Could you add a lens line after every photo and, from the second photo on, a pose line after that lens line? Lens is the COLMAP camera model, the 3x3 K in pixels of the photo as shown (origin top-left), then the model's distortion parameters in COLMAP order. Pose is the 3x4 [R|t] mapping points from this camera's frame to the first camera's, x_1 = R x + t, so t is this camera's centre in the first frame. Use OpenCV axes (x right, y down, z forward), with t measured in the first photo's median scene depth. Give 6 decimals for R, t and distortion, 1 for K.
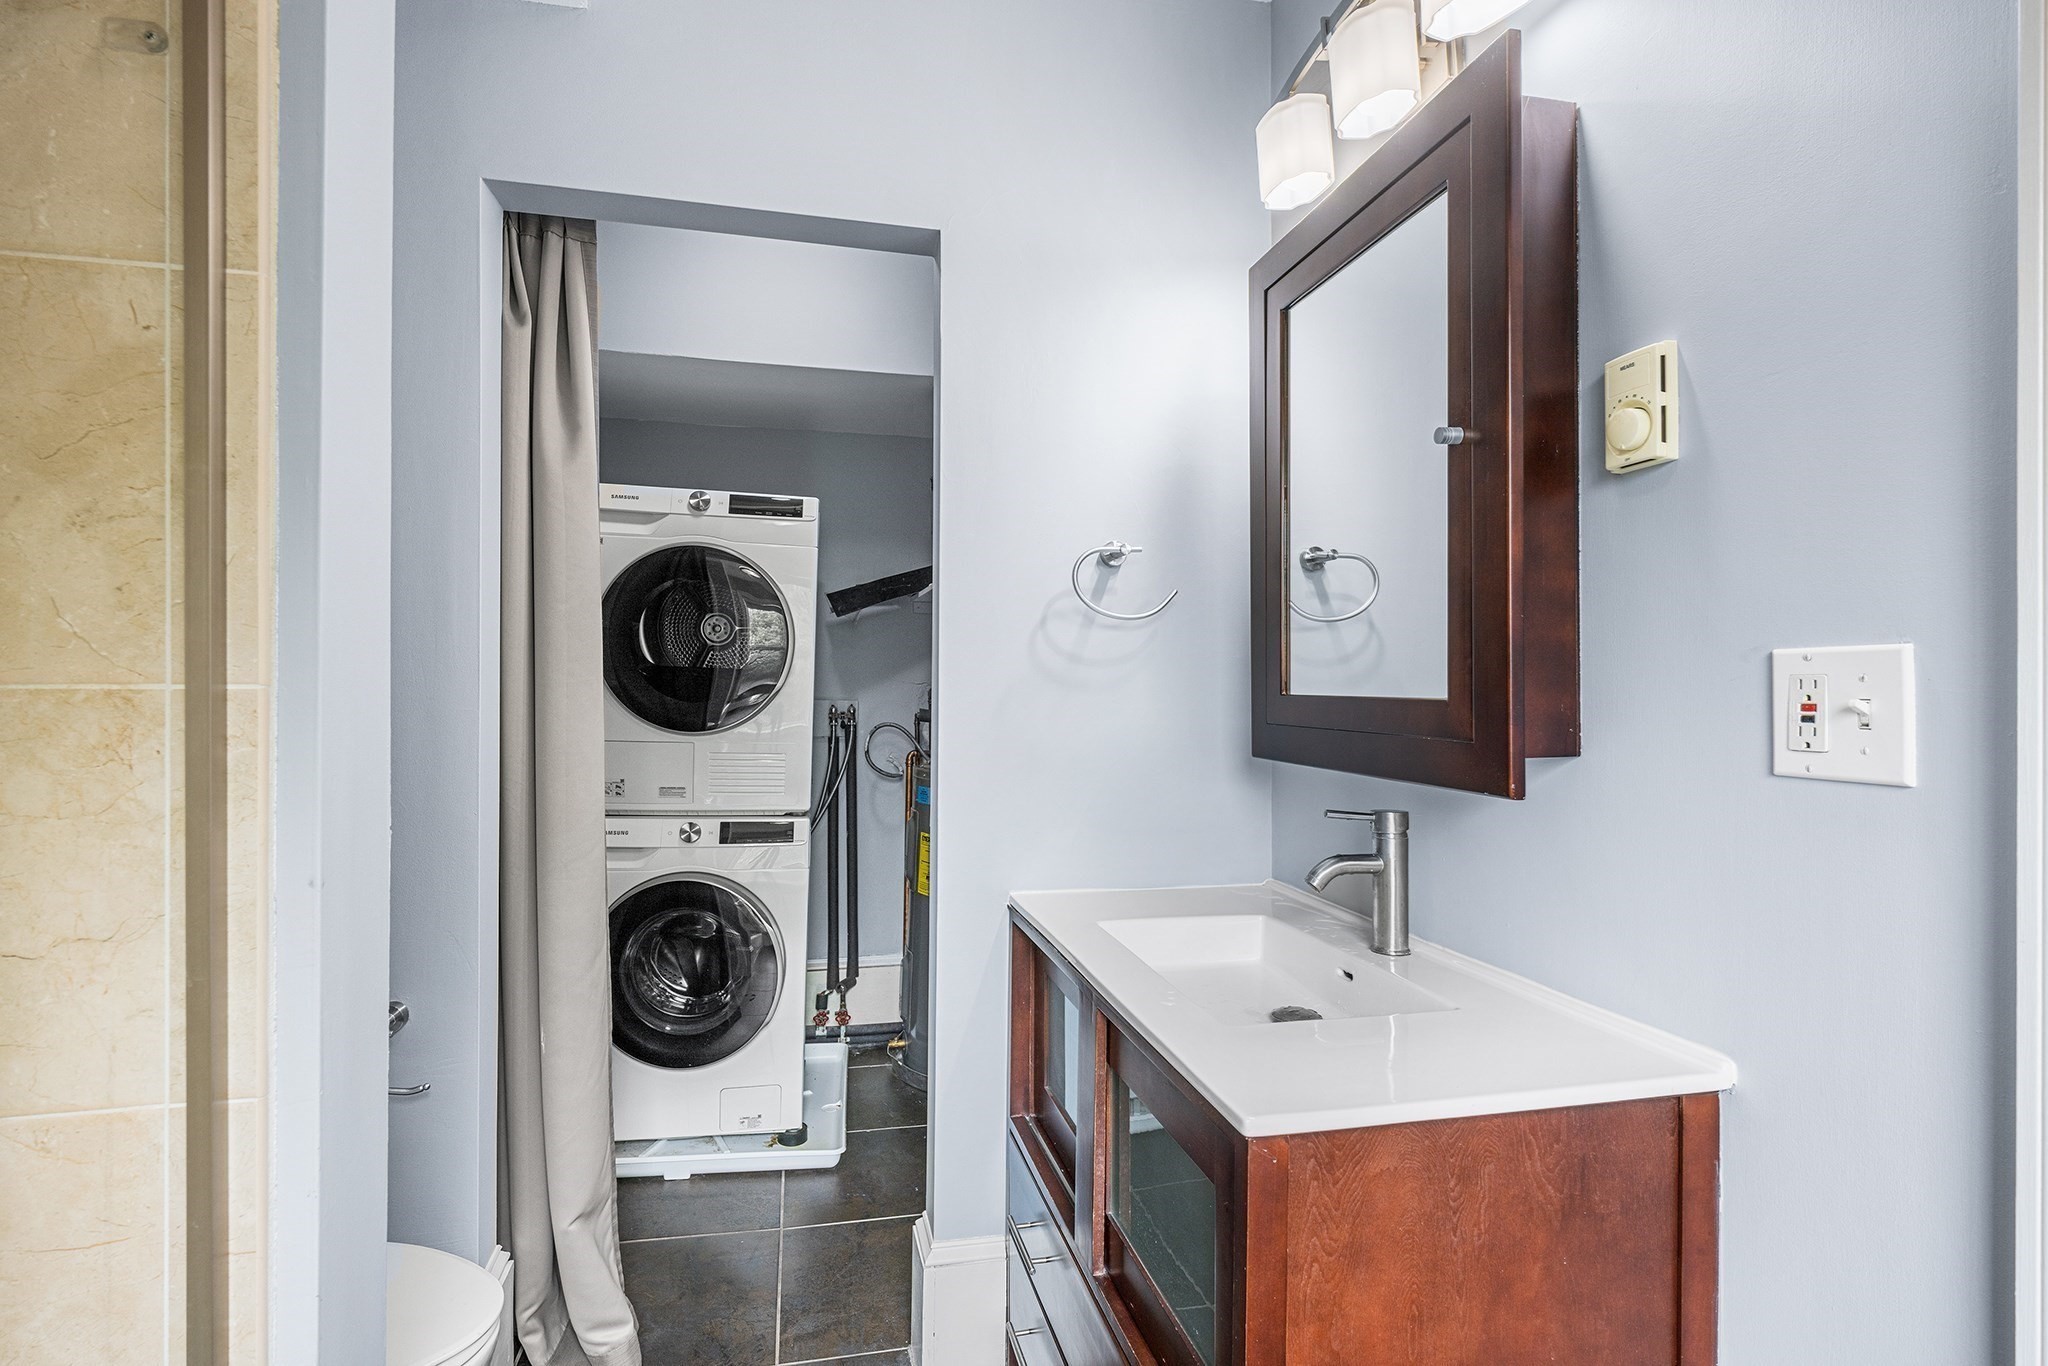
lens RADIAL K [[982.3, 0, 1019.7], [0, 982.3, 691.6], [0, 0, 1]] dist [0.005561, -0.001692]
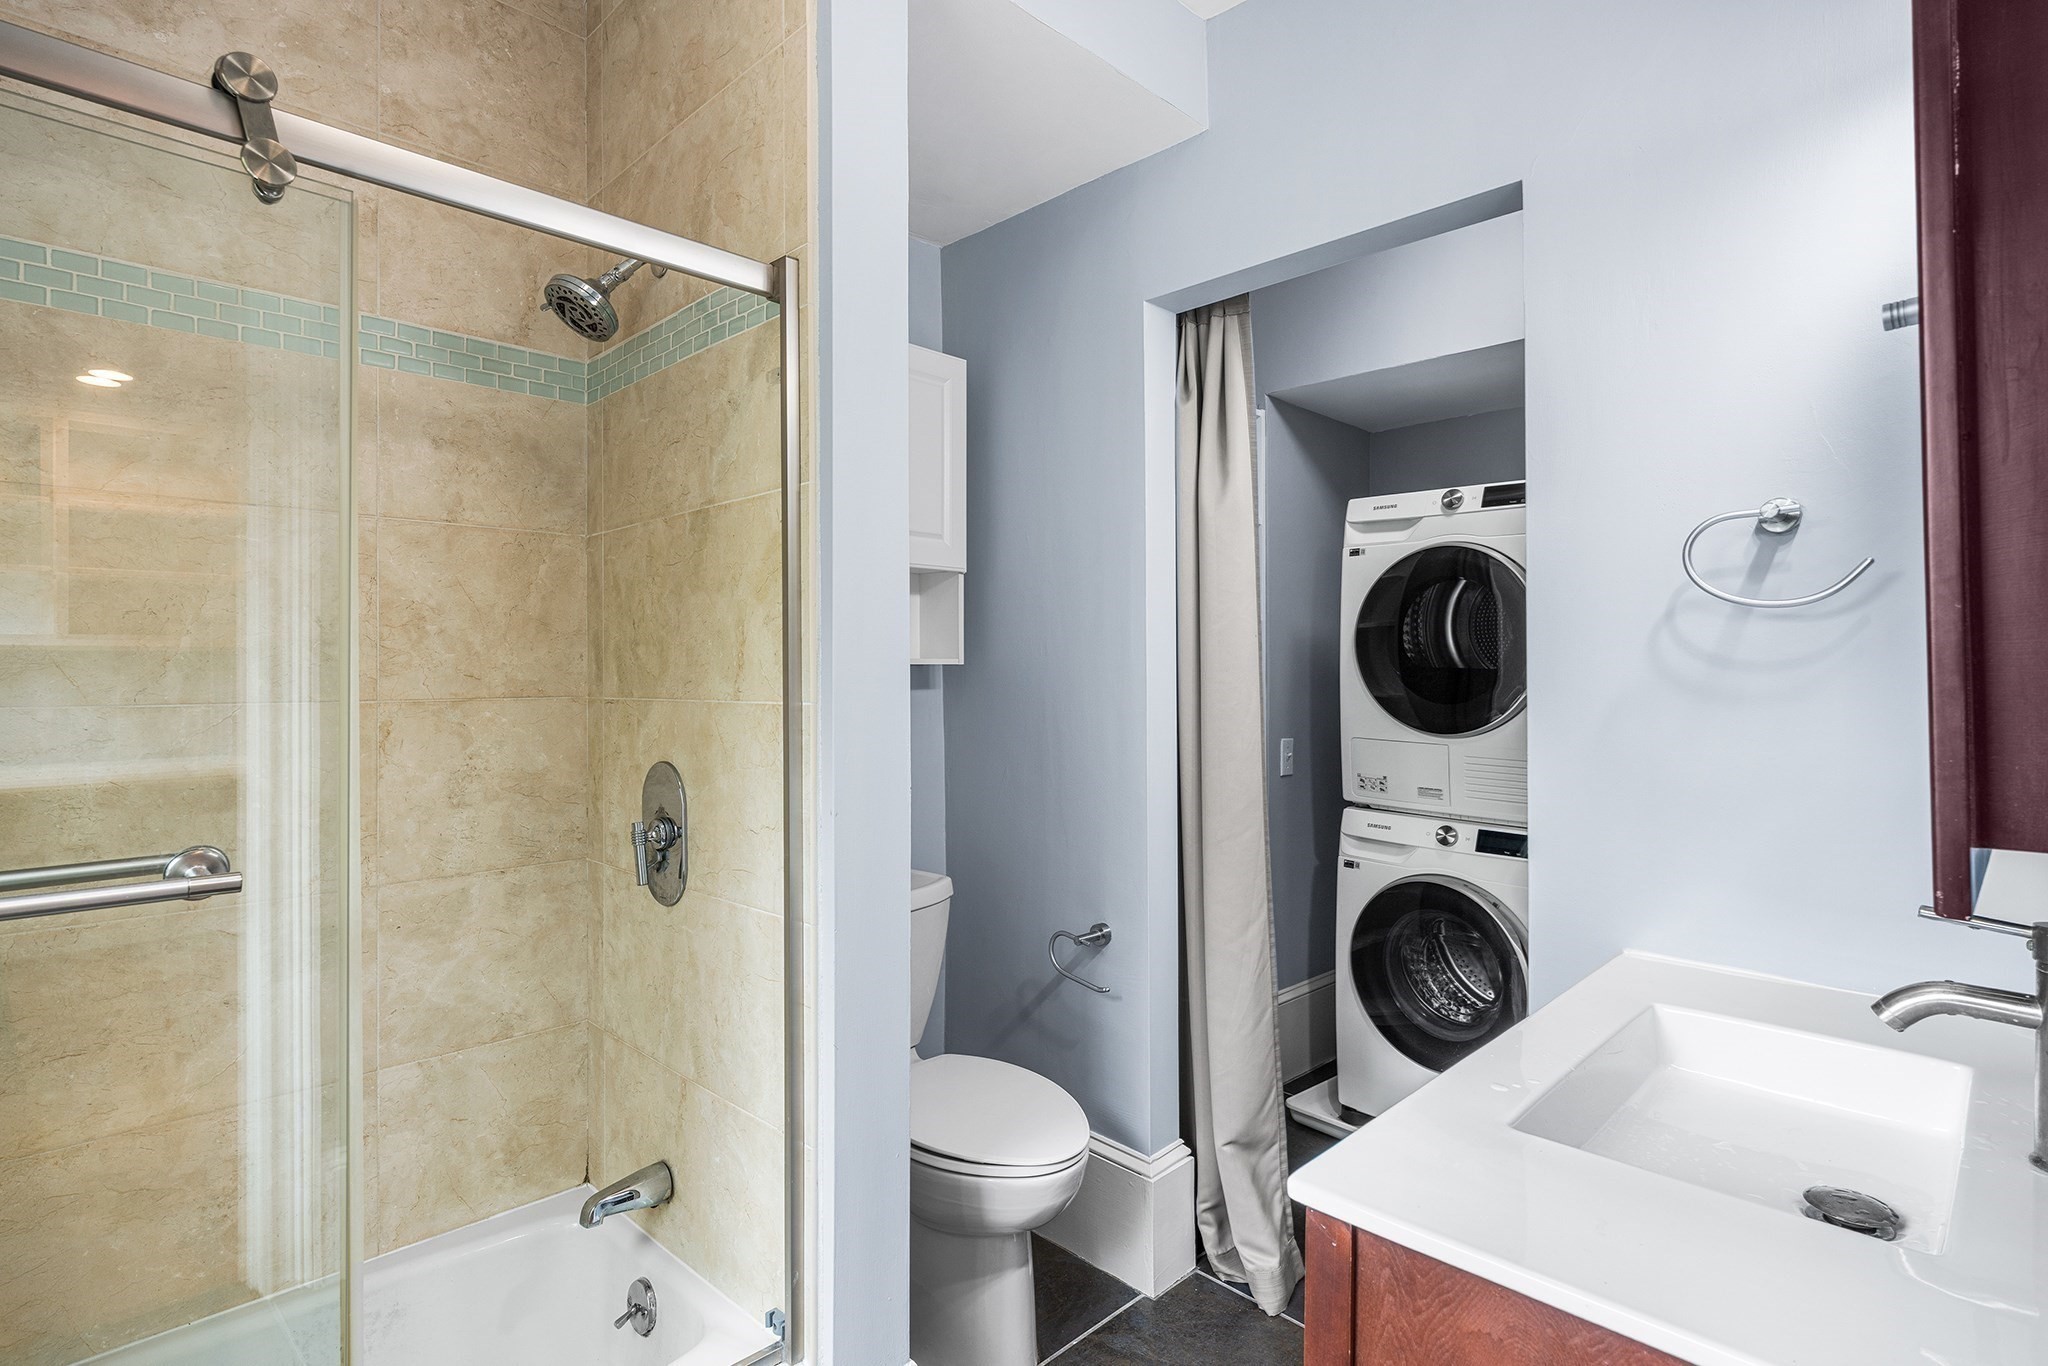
lens RADIAL K [[1031.0, 0, 1023.9], [0, 1031.0, 670.4], [0, 0, 1]] dist [-0.002023, -0.000183]
pose [[0.534860, -0.007802, -0.844905, 0.351393], [0.001599, 0.999965, -0.008222, -0.016627], [0.844939, 0.003047, 0.534854, 0.096662]]
